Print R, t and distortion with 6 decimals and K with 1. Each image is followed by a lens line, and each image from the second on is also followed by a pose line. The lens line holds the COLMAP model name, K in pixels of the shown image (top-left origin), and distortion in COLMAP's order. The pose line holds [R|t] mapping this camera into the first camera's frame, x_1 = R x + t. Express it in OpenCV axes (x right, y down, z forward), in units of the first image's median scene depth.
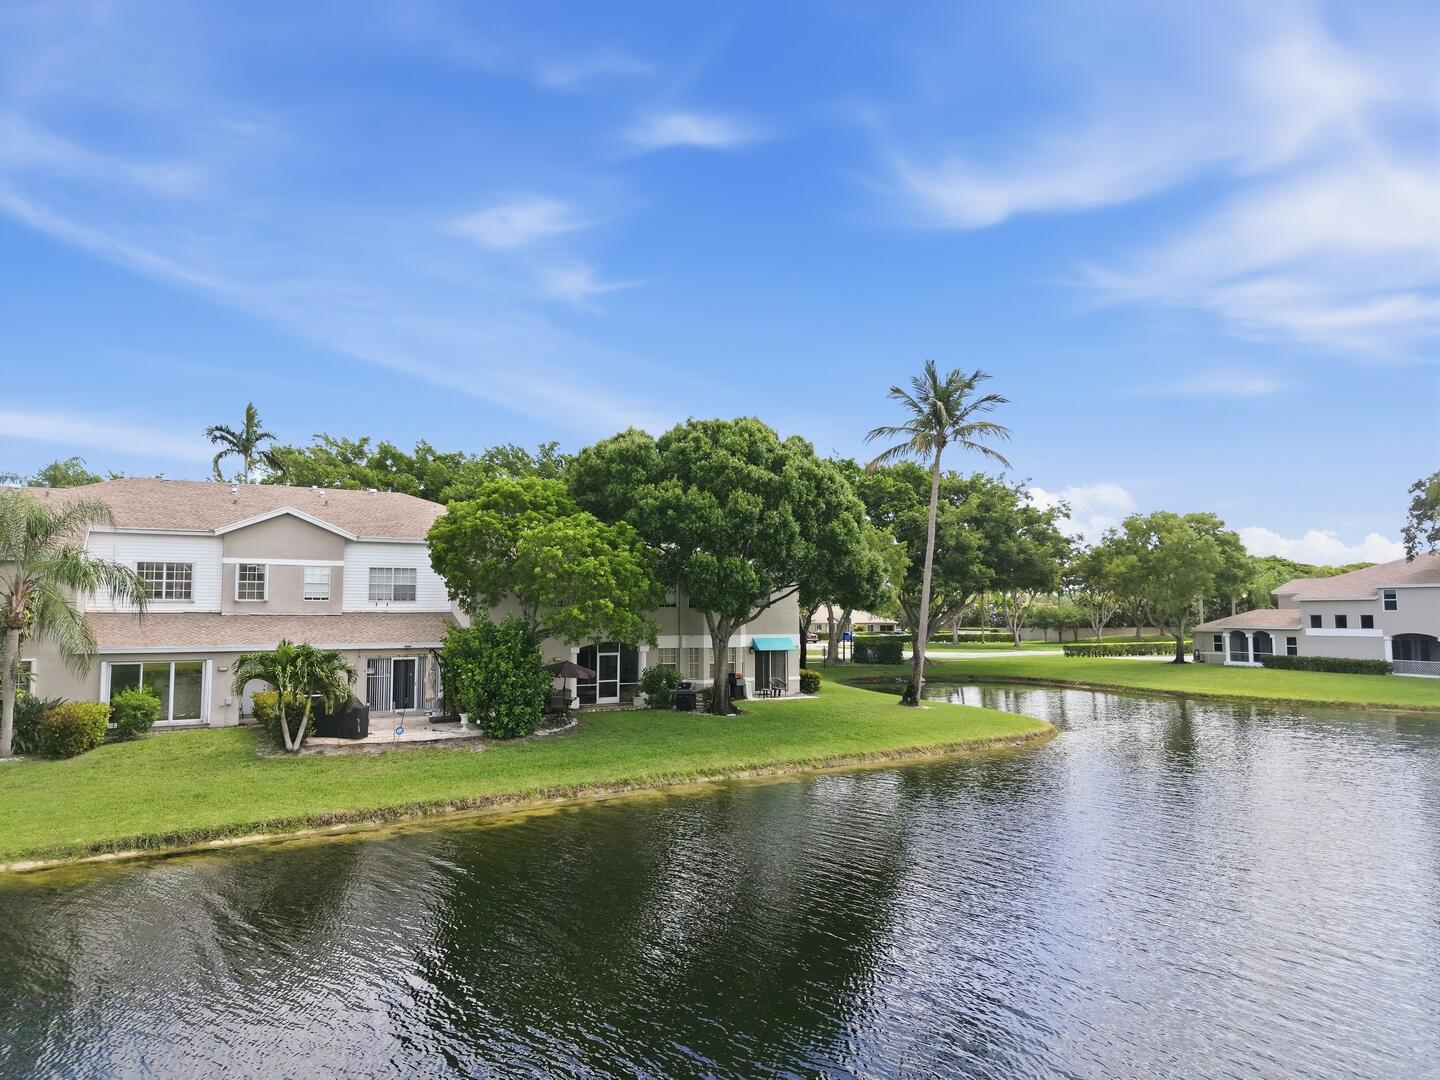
lens RADIAL K [[939.1, 0, 720.0], [0, 939.1, 540.0], [0, 0, 1]] dist [0.002112, -0.004401]
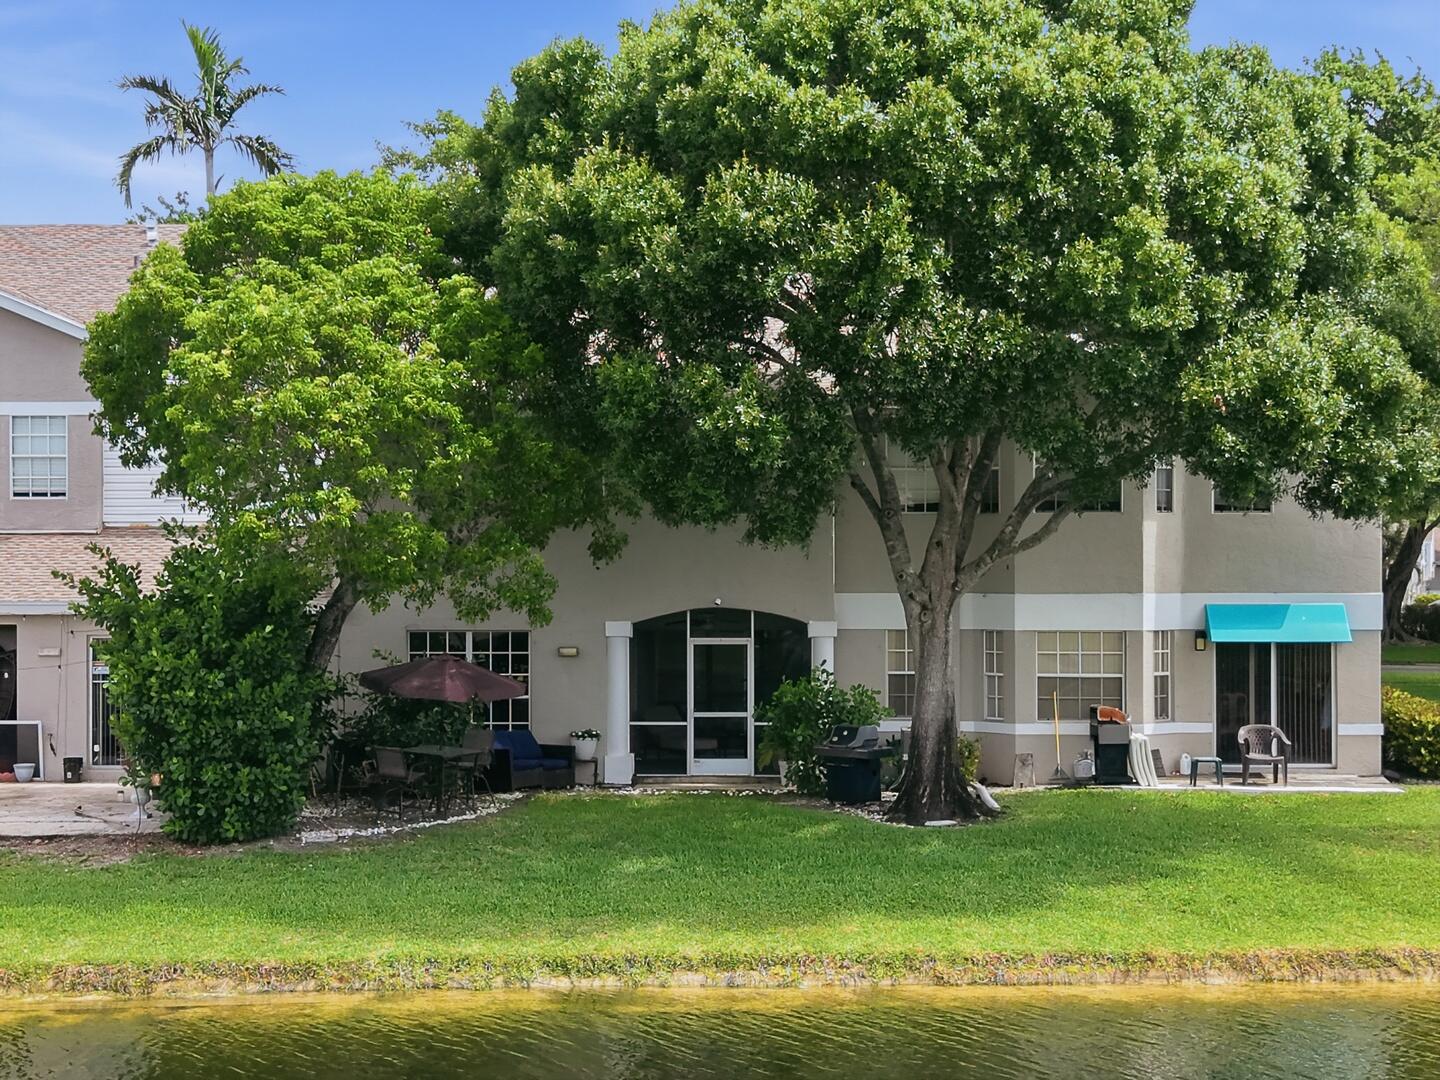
lens RADIAL K [[2696.3, 0, 720.0], [0, 2696.3, 540.0], [0, 0, 1]] dist [0.158449, -0.059668]
pose [[0.854273, -0.000995, -0.519823, 0.420937], [0.042978, 0.996710, 0.068722, 0.011792], [0.518045, -0.081048, 0.851505, 0.116219]]
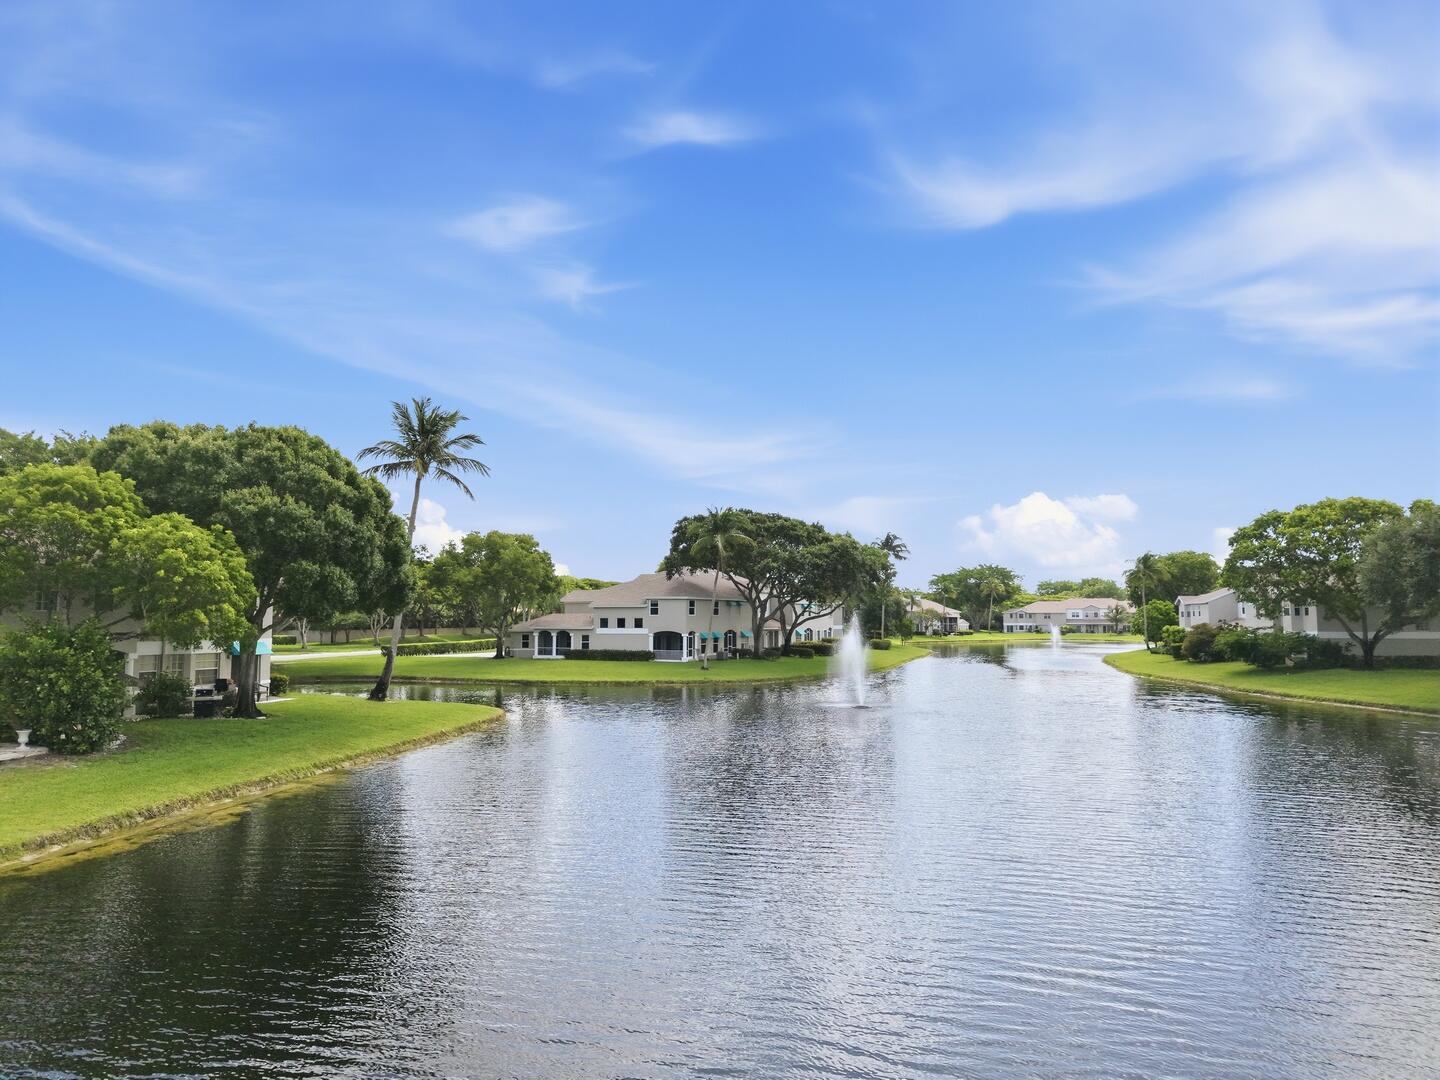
lens RADIAL K [[961.8, 0, 720.3], [0, 961.8, 548.2], [0, 0, 1]] dist [0.011201, -0.003428]
pose [[0.679563, 0.053244, 0.731683, -0.381816], [-0.059729, 0.998067, -0.017154, -0.007574], [-0.731182, -0.032045, 0.681429, -0.062832]]
